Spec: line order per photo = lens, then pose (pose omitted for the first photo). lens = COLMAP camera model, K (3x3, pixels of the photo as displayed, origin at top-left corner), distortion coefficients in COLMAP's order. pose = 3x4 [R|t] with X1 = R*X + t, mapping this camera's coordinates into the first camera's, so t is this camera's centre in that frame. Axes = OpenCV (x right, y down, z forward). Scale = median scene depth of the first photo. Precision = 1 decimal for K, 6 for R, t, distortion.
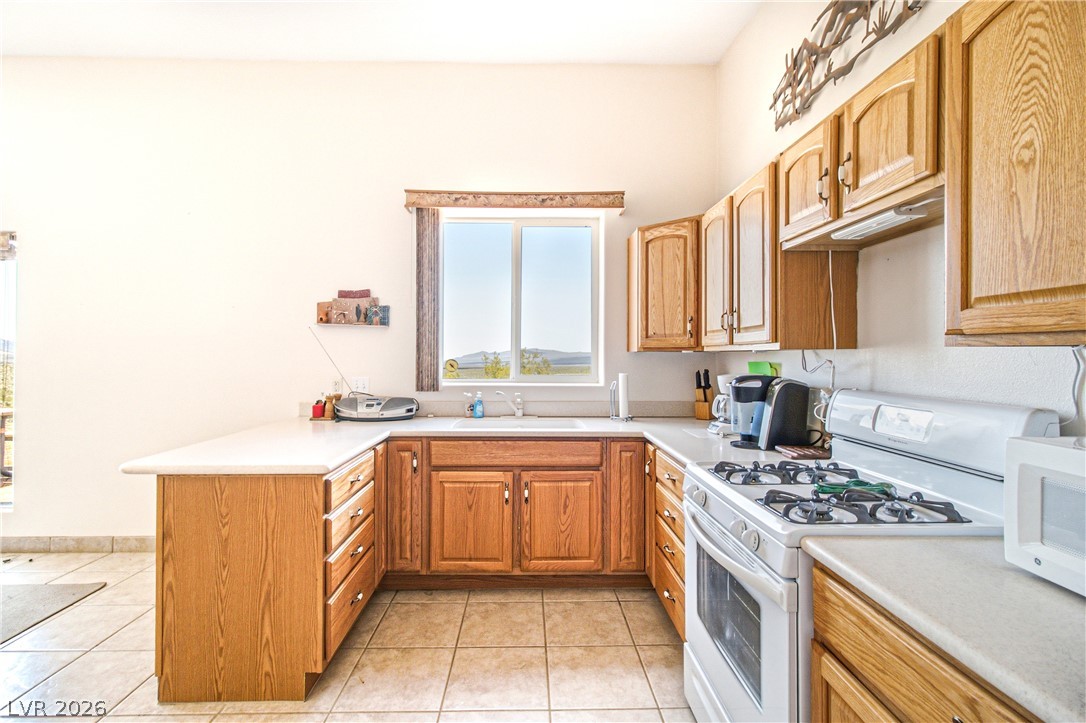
lens RADIAL K [[507.8, 0, 527.0], [0, 507.8, 352.9], [0, 0, 1]] dist [0.000289, 0.000051]
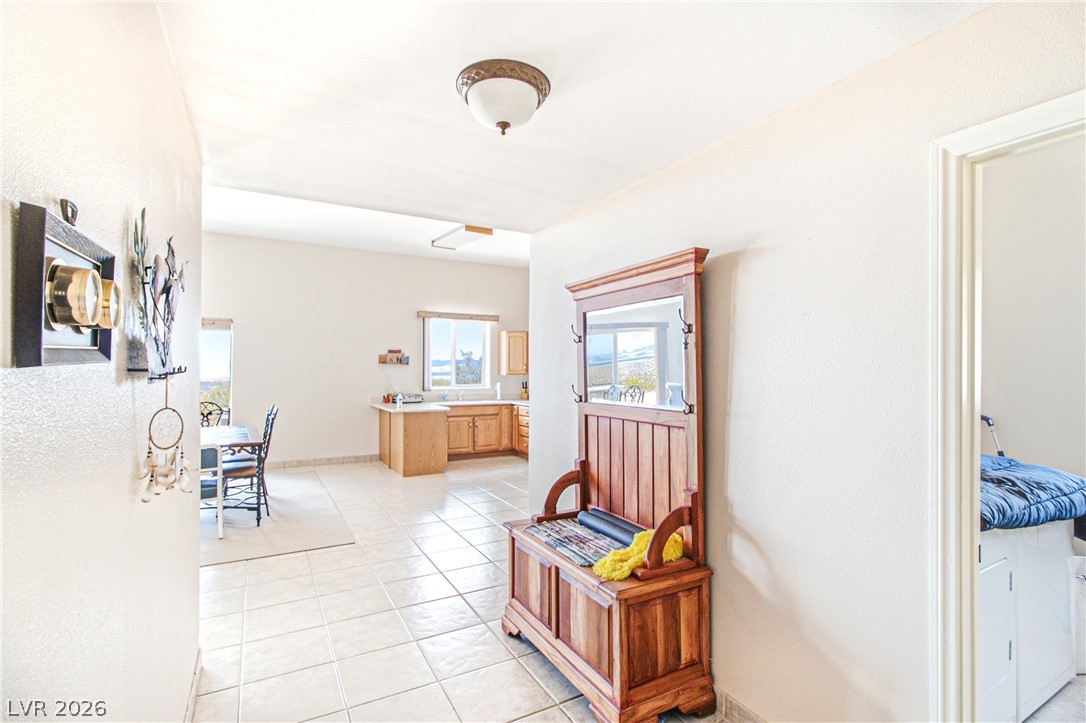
lens RADIAL K [[509.2, 0, 542.4], [0, 509.2, 363.1], [0, 0, 1]] dist [0.001767, 0.000200]
pose [[0.870866, 0.006889, 0.491471, -0.935109], [-0.003583, 0.999964, -0.007668, -0.046077], [-0.491507, 0.004917, 0.870860, -1.464720]]
